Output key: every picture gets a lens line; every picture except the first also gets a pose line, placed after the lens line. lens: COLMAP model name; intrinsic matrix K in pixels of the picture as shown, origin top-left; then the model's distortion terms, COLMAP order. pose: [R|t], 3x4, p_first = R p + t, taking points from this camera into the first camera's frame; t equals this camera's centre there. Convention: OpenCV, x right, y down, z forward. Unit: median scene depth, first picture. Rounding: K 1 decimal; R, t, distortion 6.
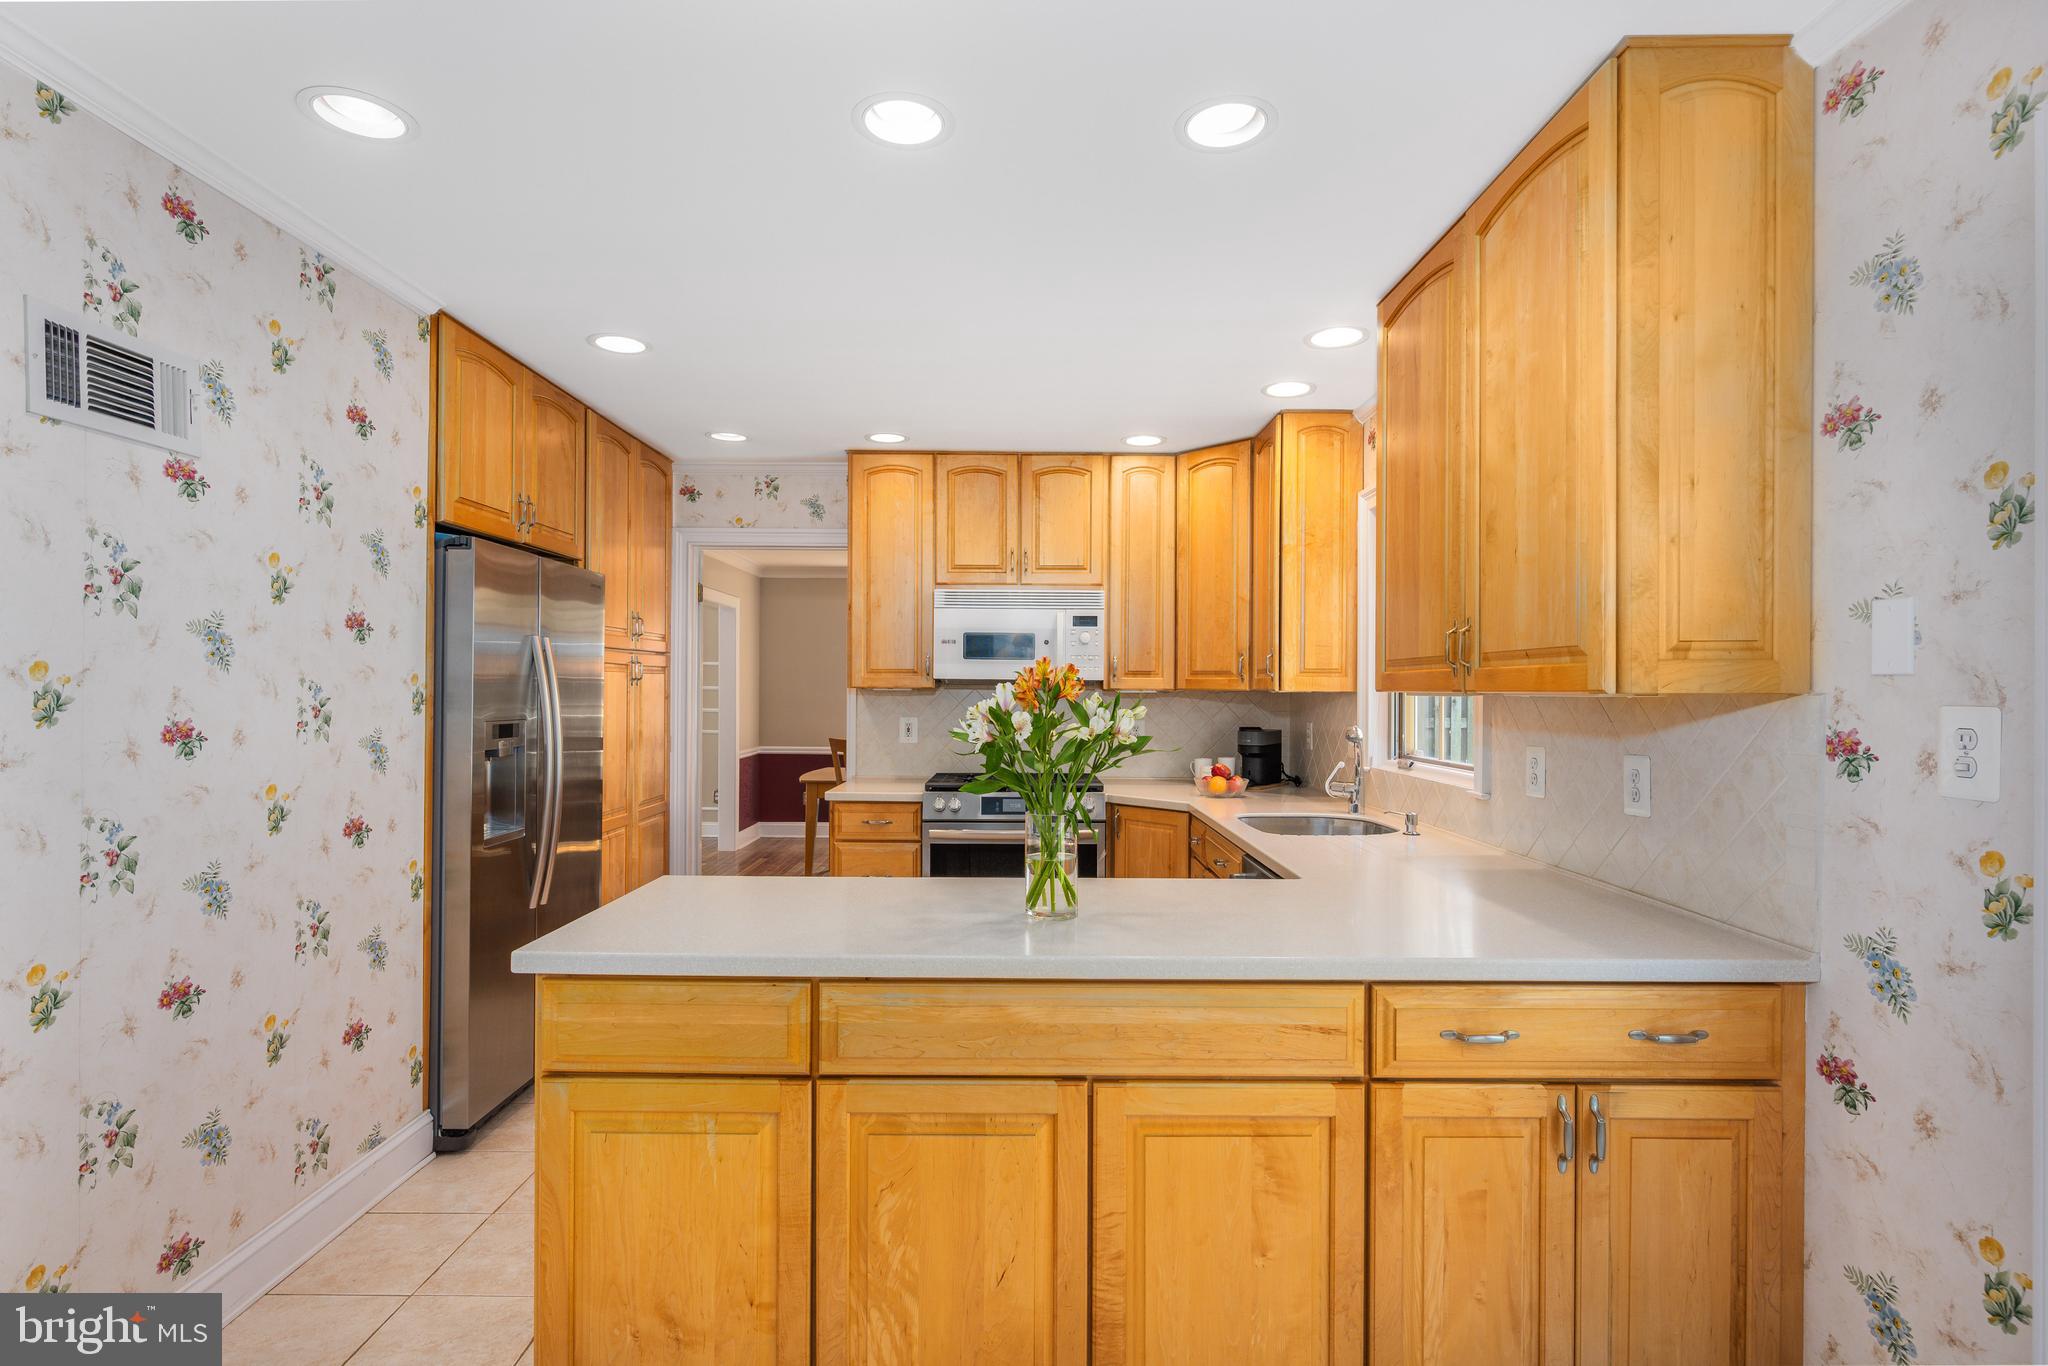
lens RADIAL K [[981.8, 0, 1029.4], [0, 981.8, 695.7], [0, 0, 1]] dist [-0.001253, 0.001105]
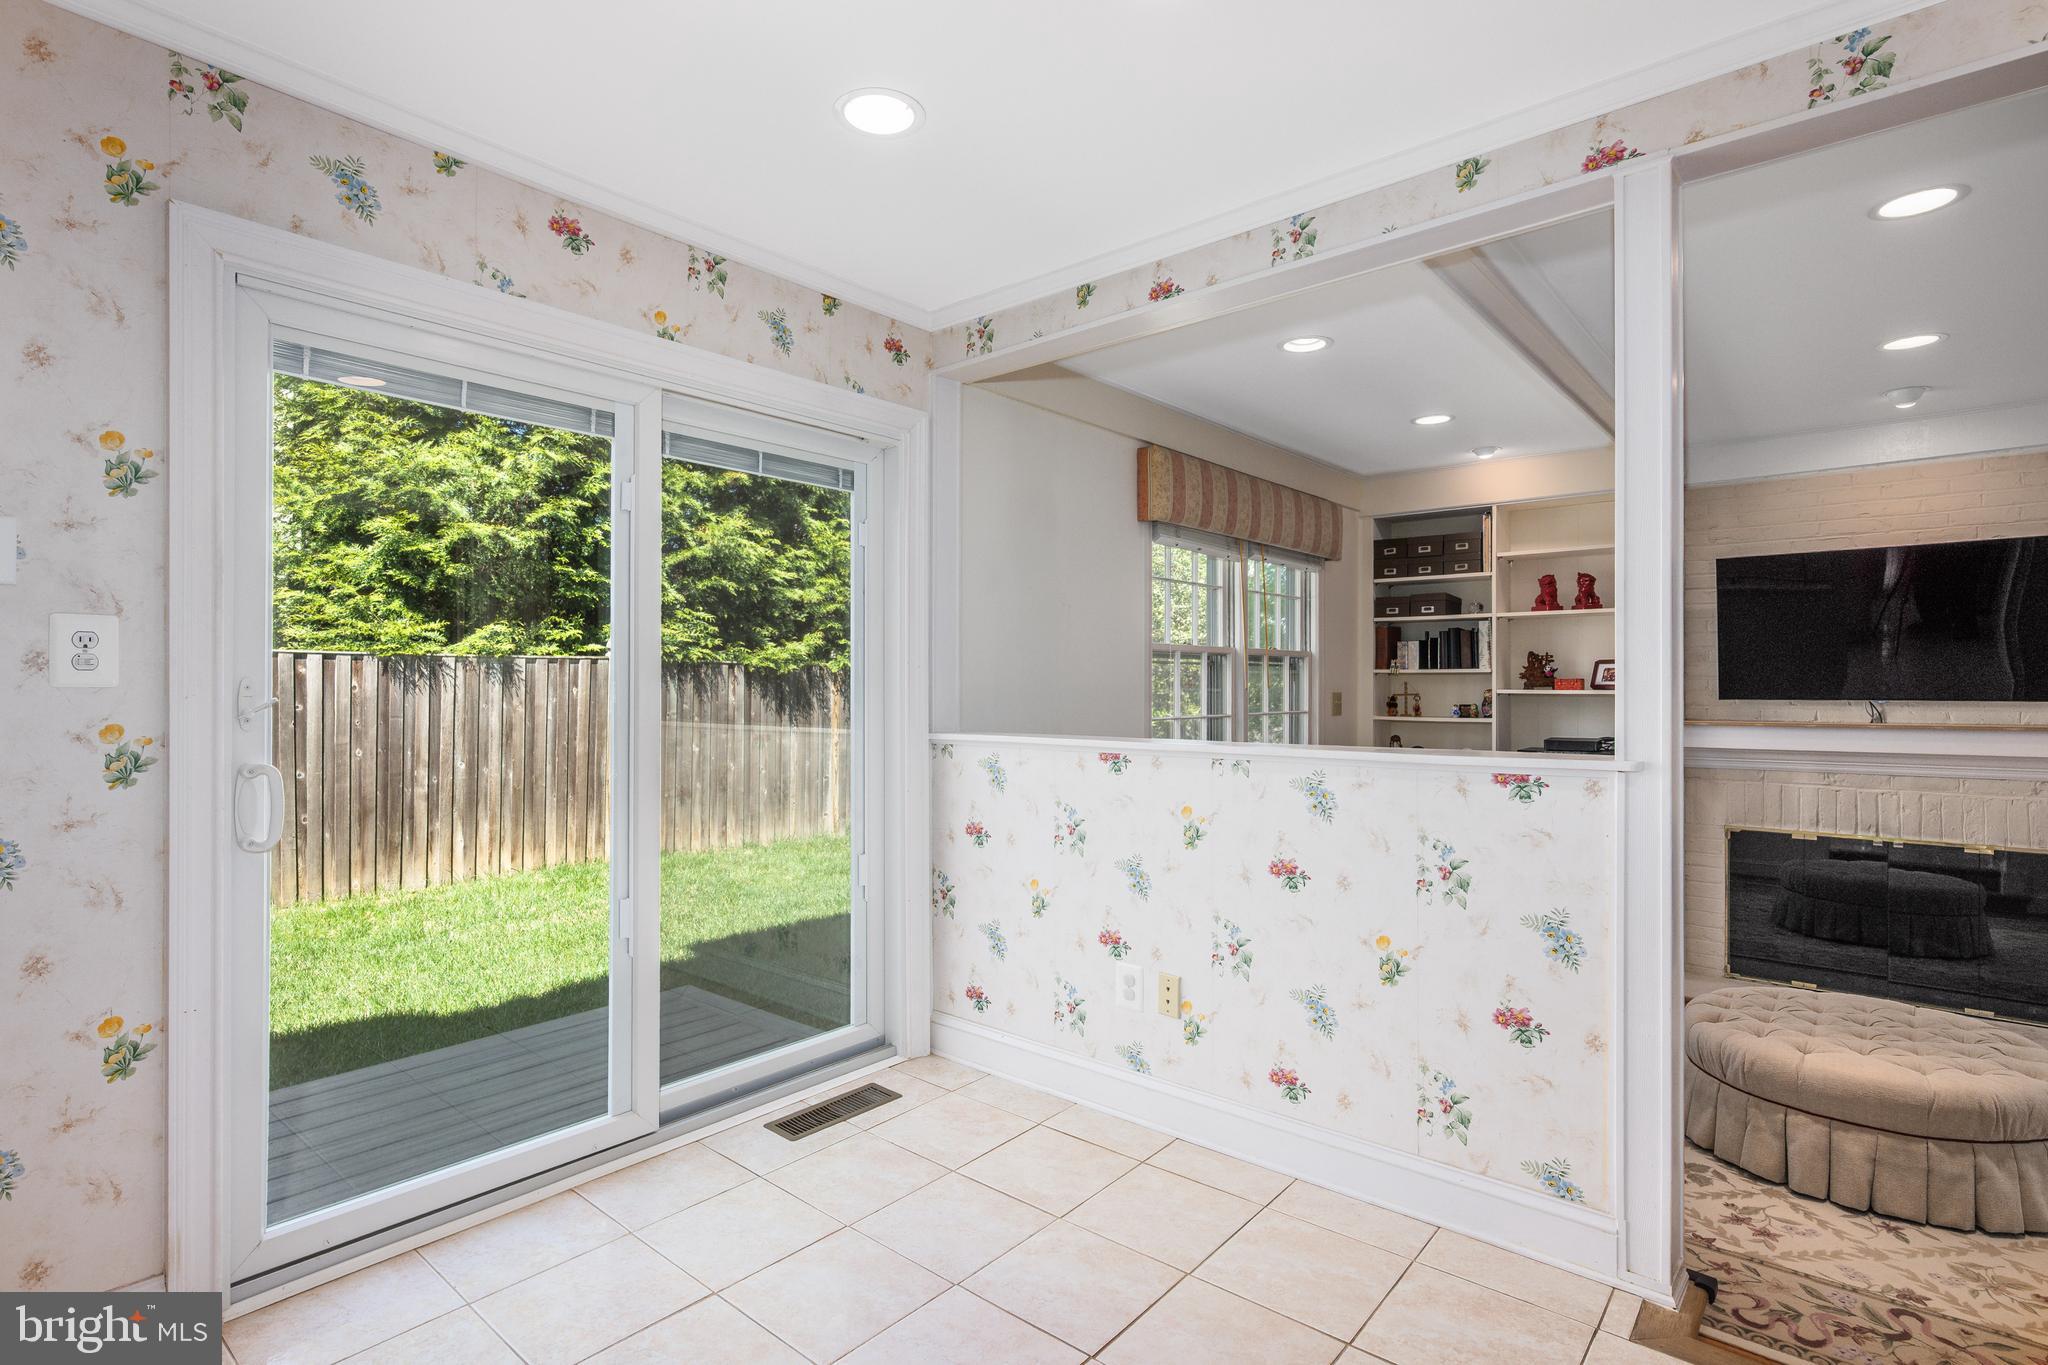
lens RADIAL K [[981.8, 0, 1029.2], [0, 981.8, 682.2], [0, 0, 1]] dist [-0.001253, 0.001105]
pose [[-0.741719, -0.002782, 0.670705, -0.265652], [0.000314, 0.999990, 0.004495, 0.031107], [-0.670710, 0.003545, -0.741711, 0.372590]]
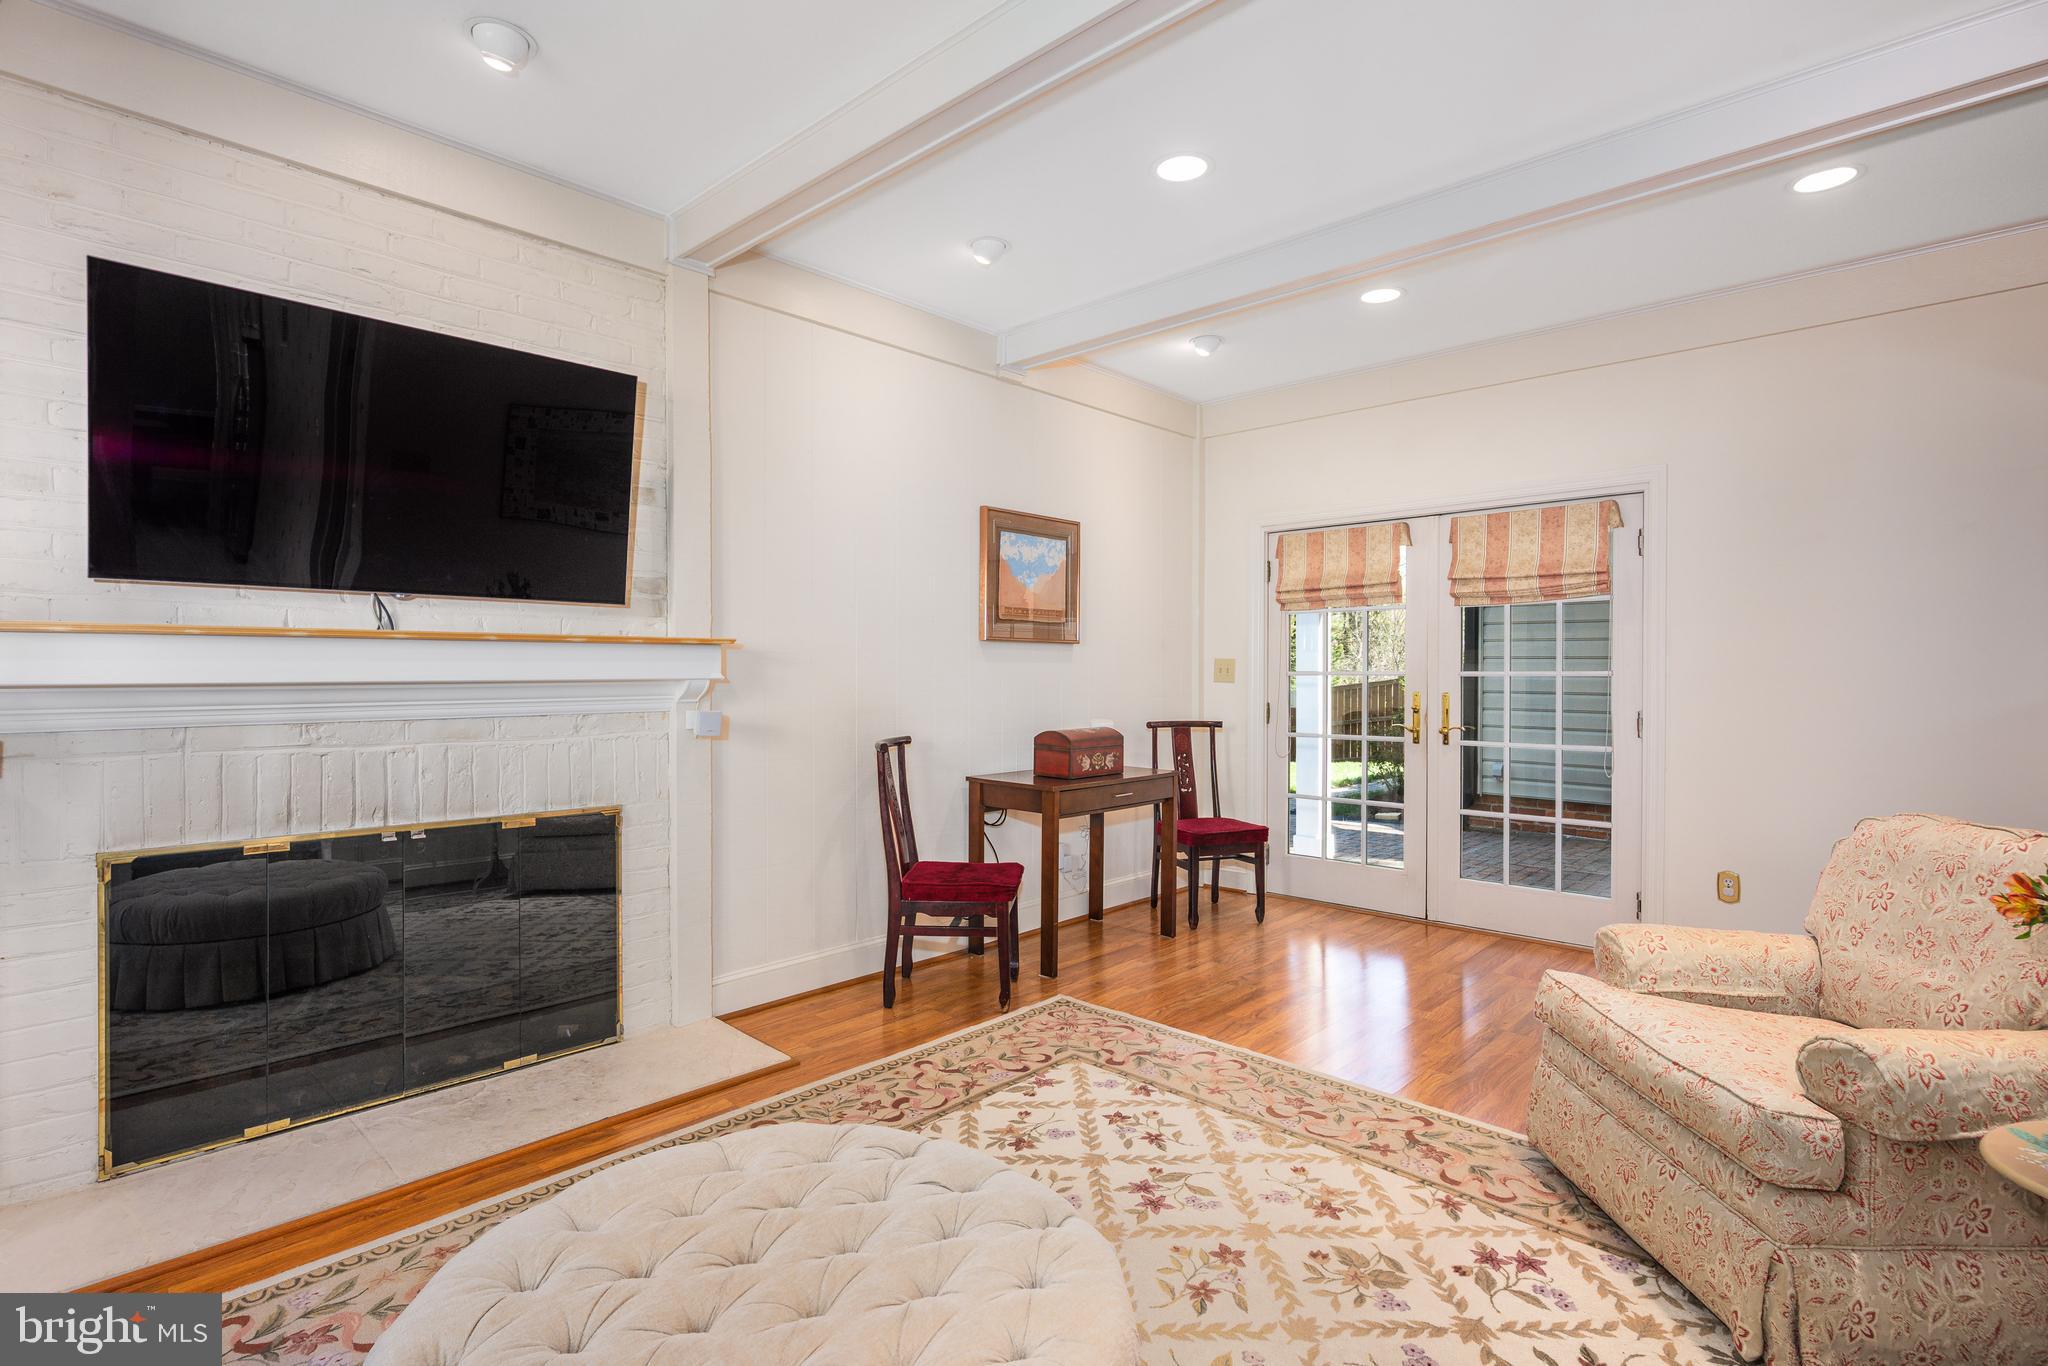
lens RADIAL K [[981.8, 0, 1026.4], [0, 981.8, 680.2], [0, 0, 1]] dist [-0.001253, 0.001105]
pose [[-0.698655, -0.005312, -0.715439, -0.060074], [-0.012996, 0.999902, 0.005267, 0.107967], [0.715341, 0.012978, -0.698655, -0.361249]]
